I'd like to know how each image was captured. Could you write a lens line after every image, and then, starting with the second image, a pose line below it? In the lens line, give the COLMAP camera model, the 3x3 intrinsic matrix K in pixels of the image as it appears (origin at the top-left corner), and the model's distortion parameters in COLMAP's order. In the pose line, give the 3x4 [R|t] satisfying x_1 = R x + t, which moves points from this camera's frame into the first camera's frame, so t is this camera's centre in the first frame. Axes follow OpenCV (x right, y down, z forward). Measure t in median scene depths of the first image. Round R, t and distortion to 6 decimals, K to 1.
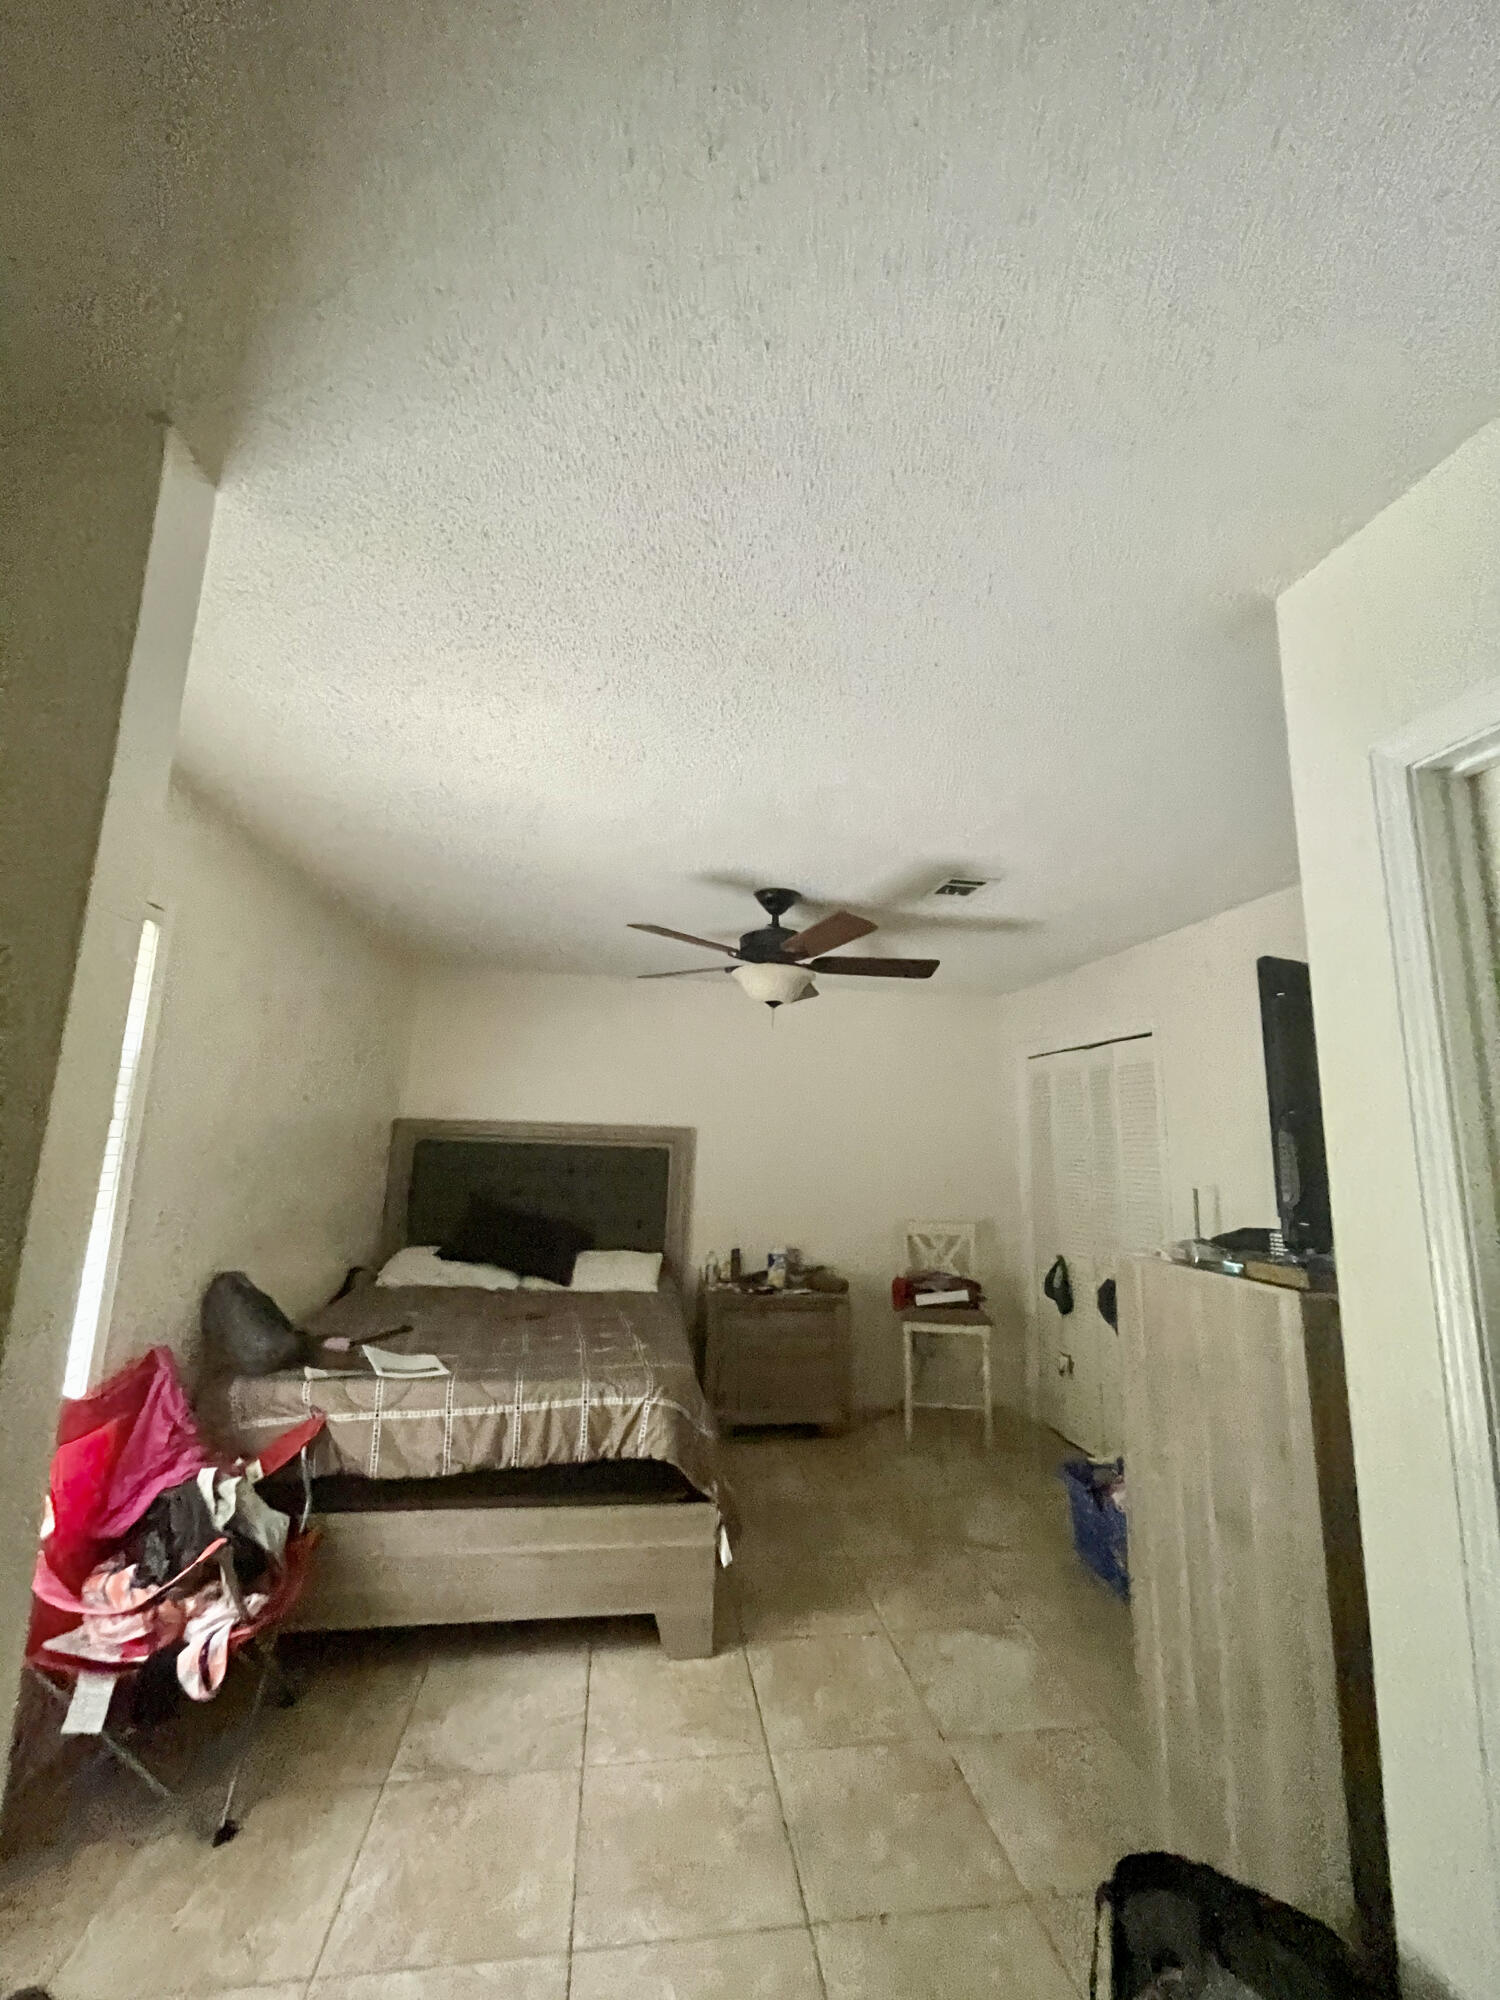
lens RADIAL K [[805.6, 0, 742.5], [0, 805.6, 998.8], [0, 0, 1]] dist [-0.000569, -0.000260]
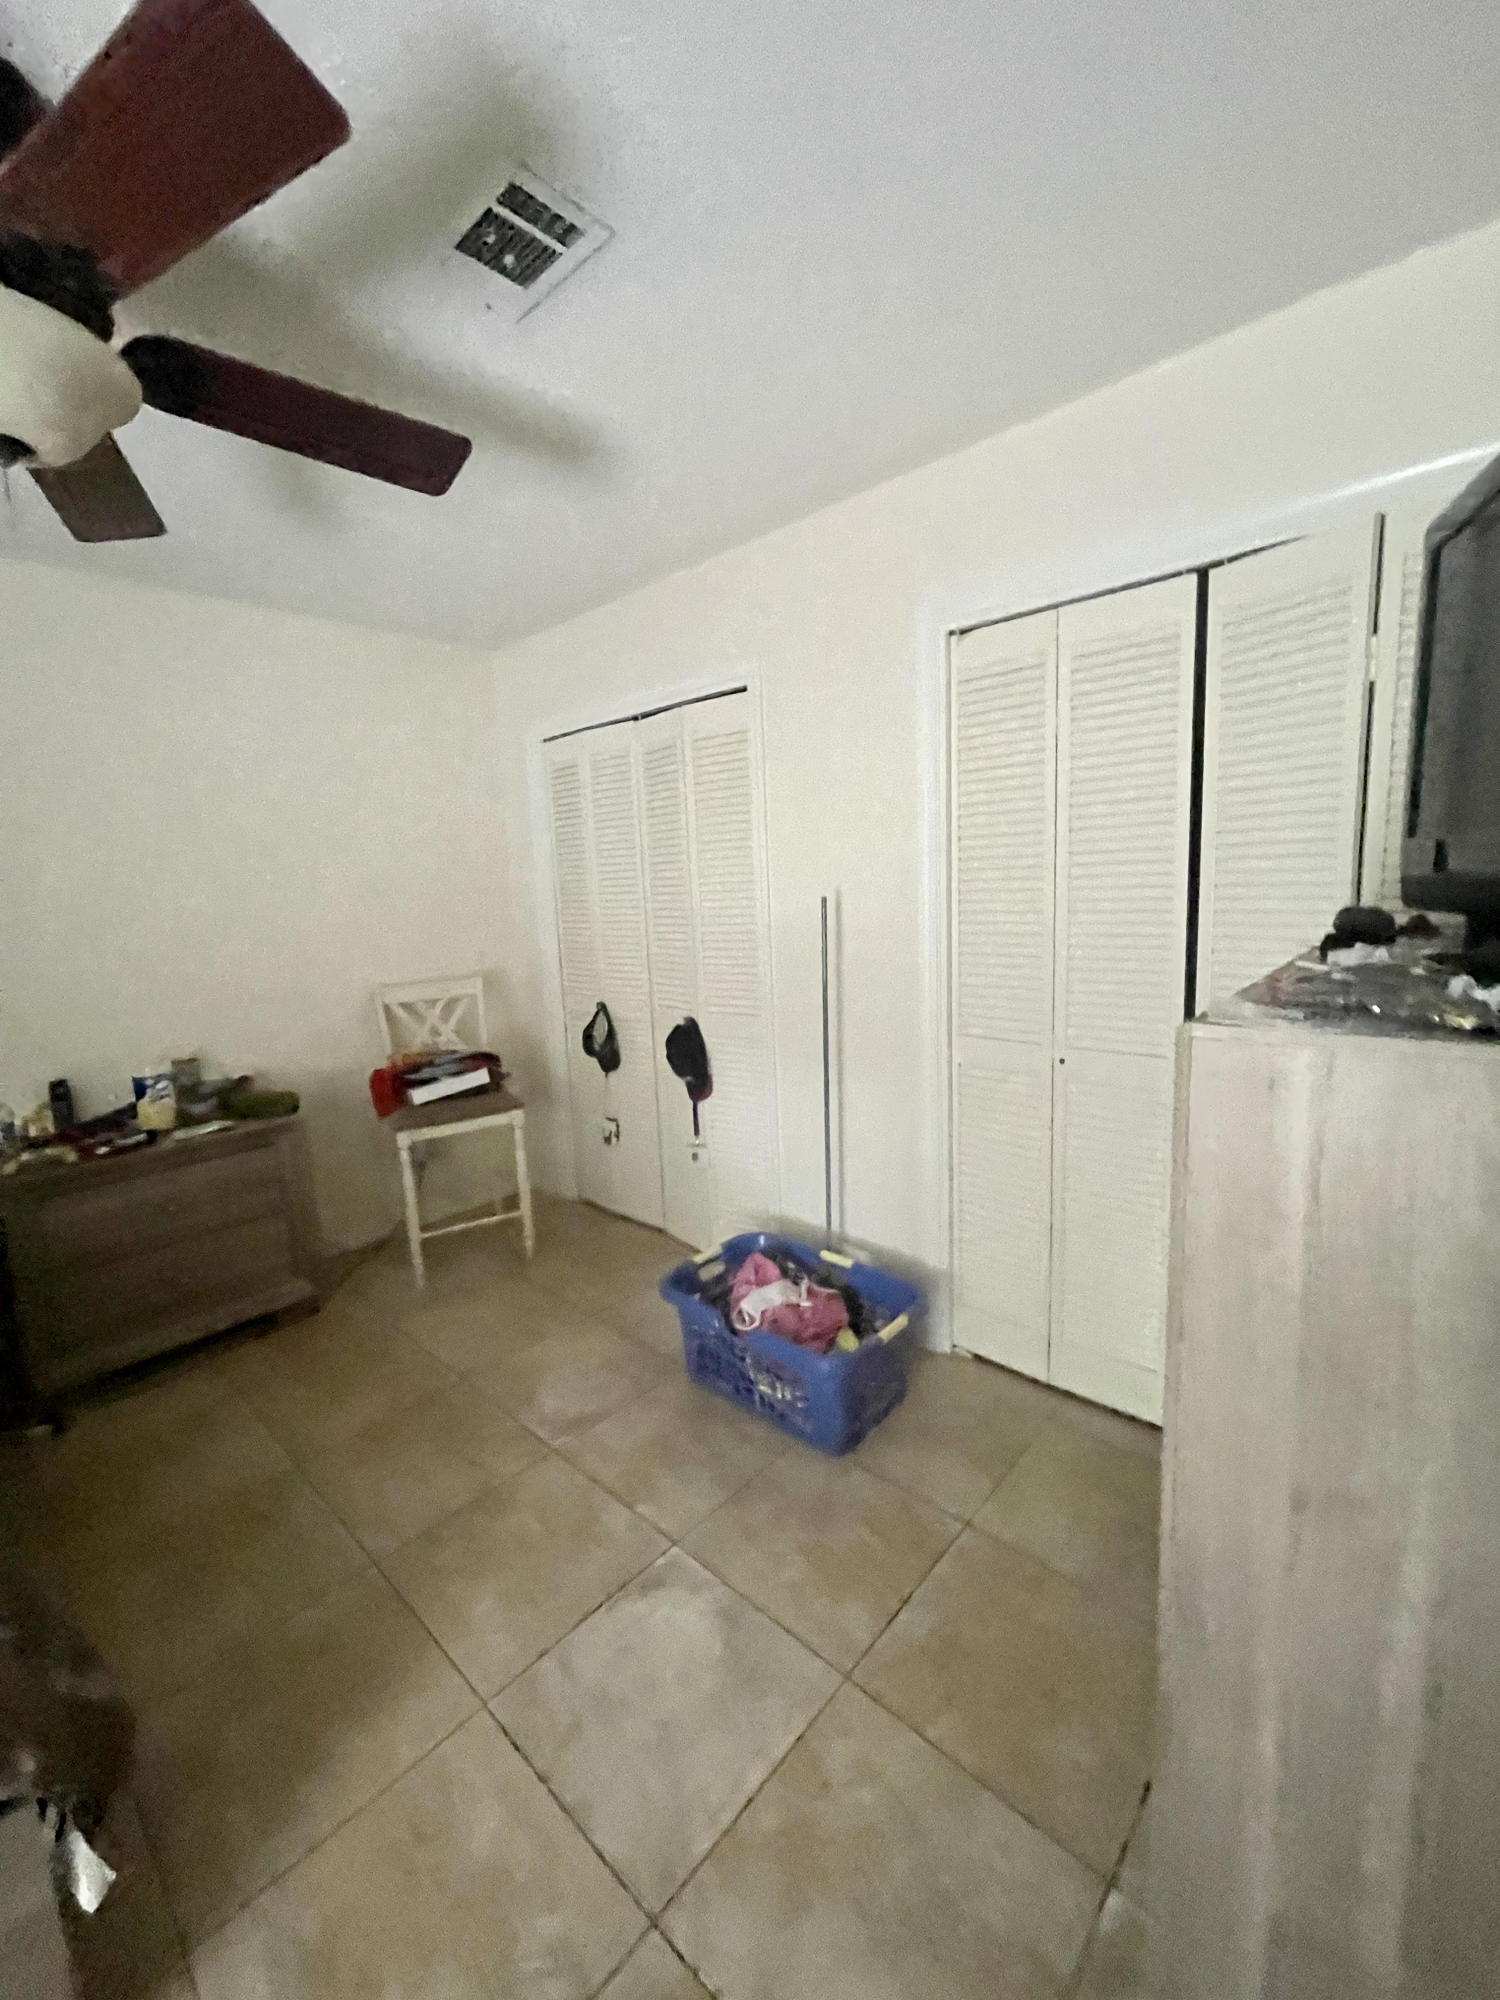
lens RADIAL K [[805.6, 0, 742.8], [0, 805.6, 992.8], [0, 0, 1]] dist [-0.000569, -0.000260]
pose [[0.775720, -0.145008, 0.614191, 0.026822], [-0.047726, 0.956976, 0.286215, 0.081950], [-0.629269, -0.251336, 0.735425, 0.348381]]
